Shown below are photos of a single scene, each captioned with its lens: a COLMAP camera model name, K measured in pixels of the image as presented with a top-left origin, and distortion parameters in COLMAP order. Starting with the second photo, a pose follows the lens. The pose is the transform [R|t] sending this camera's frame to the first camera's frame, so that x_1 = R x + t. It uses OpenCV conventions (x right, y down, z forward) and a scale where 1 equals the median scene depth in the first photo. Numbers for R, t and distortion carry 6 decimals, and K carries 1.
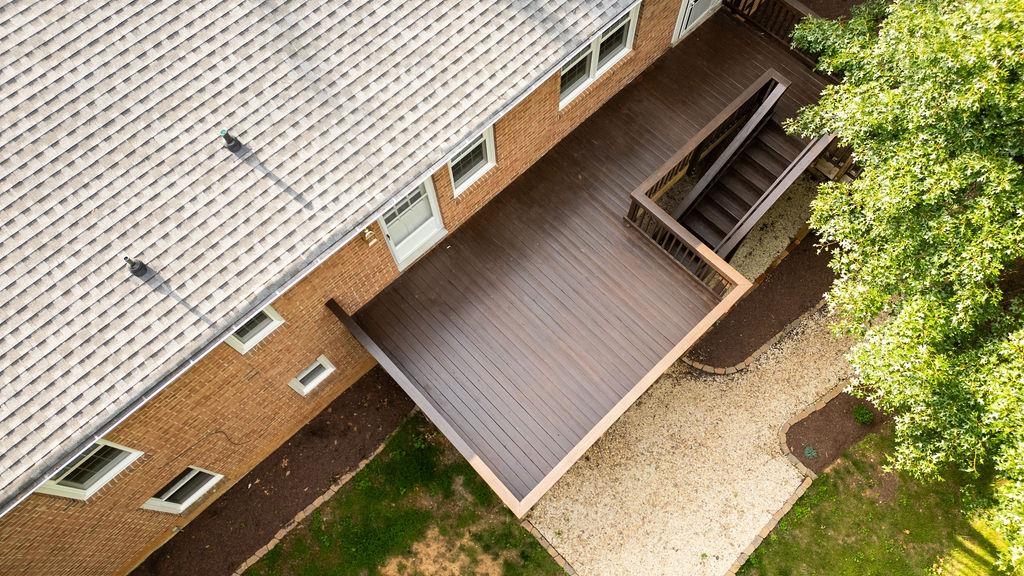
lens RADIAL K [[712.1, 0, 512.1], [0, 712.1, 292.0], [0, 0, 1]] dist [0.068255, -0.064354]
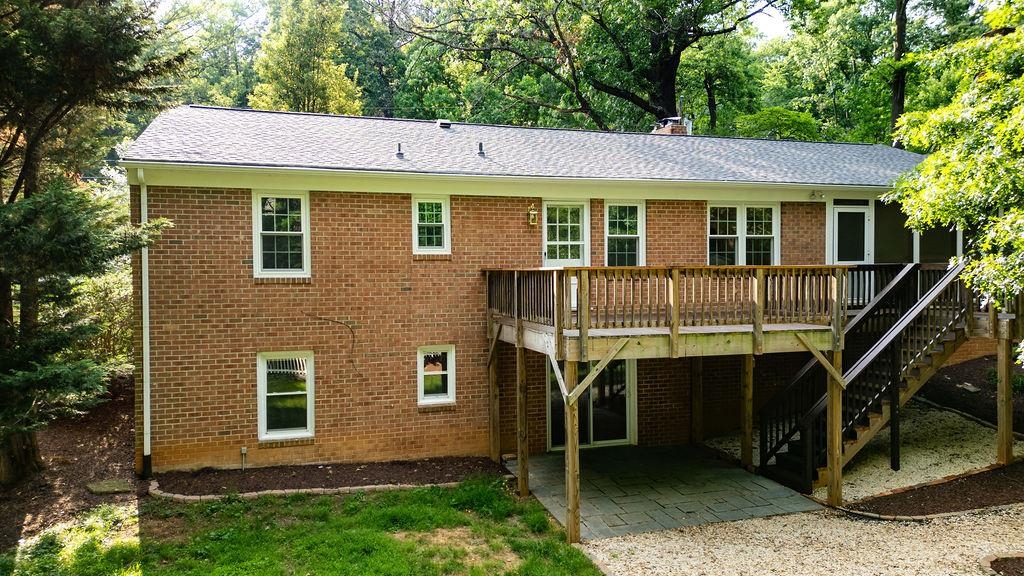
lens RADIAL K [[712.1, 0, 503.1], [0, 712.1, 289.9], [0, 0, 1]] dist [0.068255, -0.064354]
pose [[0.894958, 0.021822, -0.445616, 0.284865], [-0.415866, 0.402515, -0.815498, 0.875032], [0.161572, 0.915153, 0.369309, 0.470488]]
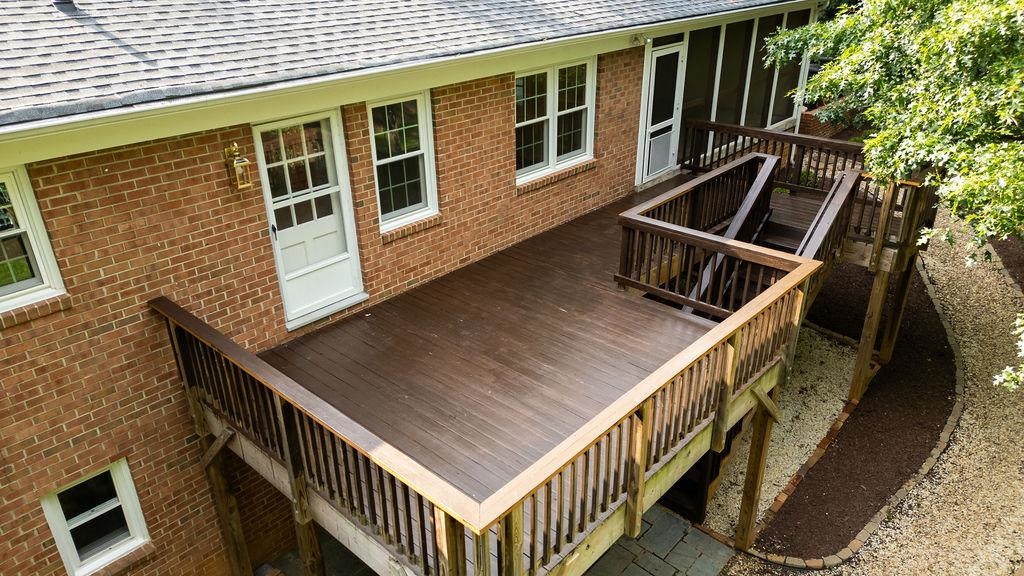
lens RADIAL K [[712.1, 0, 510.8], [0, 712.1, 286.0], [0, 0, 1]] dist [0.068255, -0.064354]
pose [[0.997659, -0.024061, 0.064013, 0.003370], [0.060751, 0.741624, -0.668059, 0.355203], [-0.031400, 0.670384, 0.741349, 0.438974]]
